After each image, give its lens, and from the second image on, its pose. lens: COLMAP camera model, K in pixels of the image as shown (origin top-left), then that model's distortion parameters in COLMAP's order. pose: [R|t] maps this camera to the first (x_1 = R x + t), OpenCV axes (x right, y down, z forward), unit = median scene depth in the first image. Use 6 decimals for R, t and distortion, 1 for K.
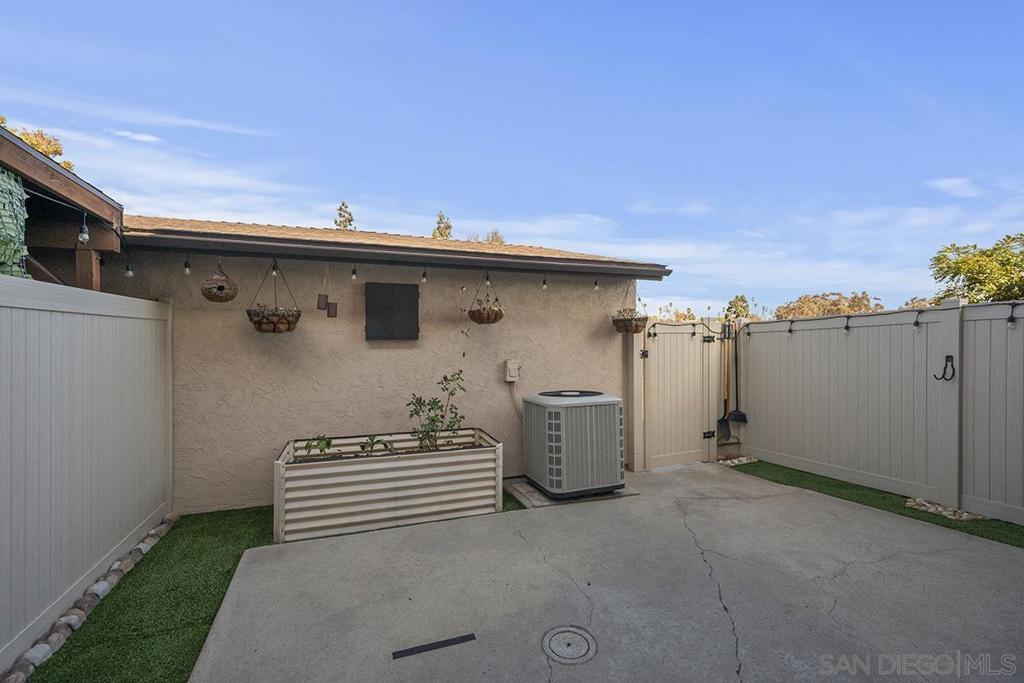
lens RADIAL K [[446.9, 0, 537.1], [0, 446.9, 340.1], [0, 0, 1]] dist [0.020797, 0.000516]
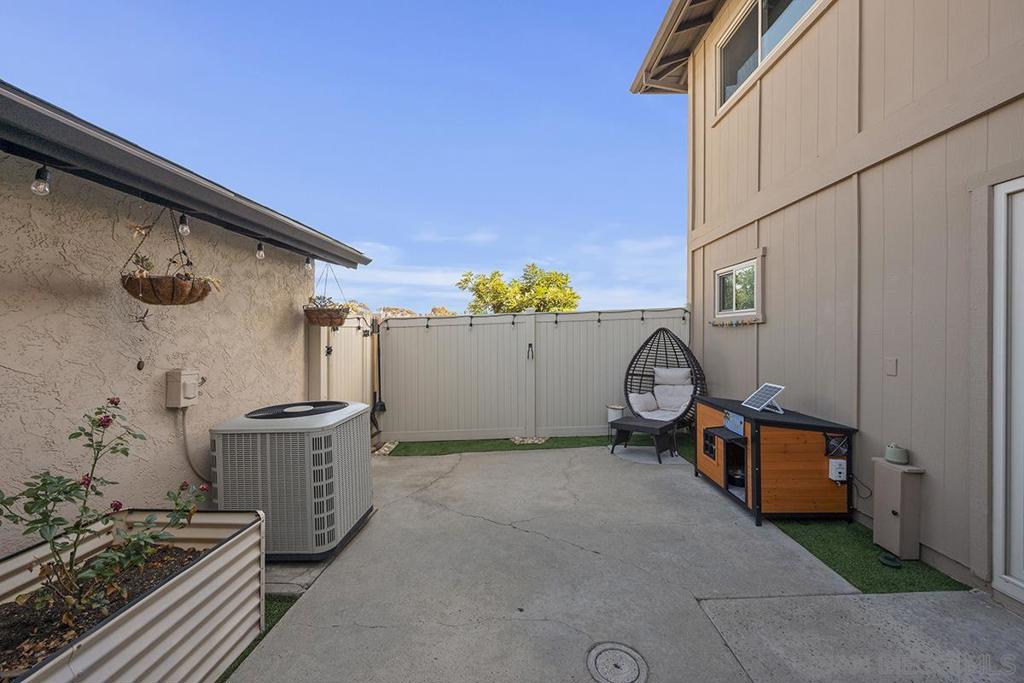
lens RADIAL K [[395.7, 0, 528.7], [0, 395.7, 328.6], [0, 0, 1]] dist [0.000266, -0.000452]
pose [[0.395115, 0.014058, 0.918524, -0.355423], [-0.005453, 0.999901, -0.012958, -0.003876], [-0.918616, 0.000111, 0.395152, 0.394226]]
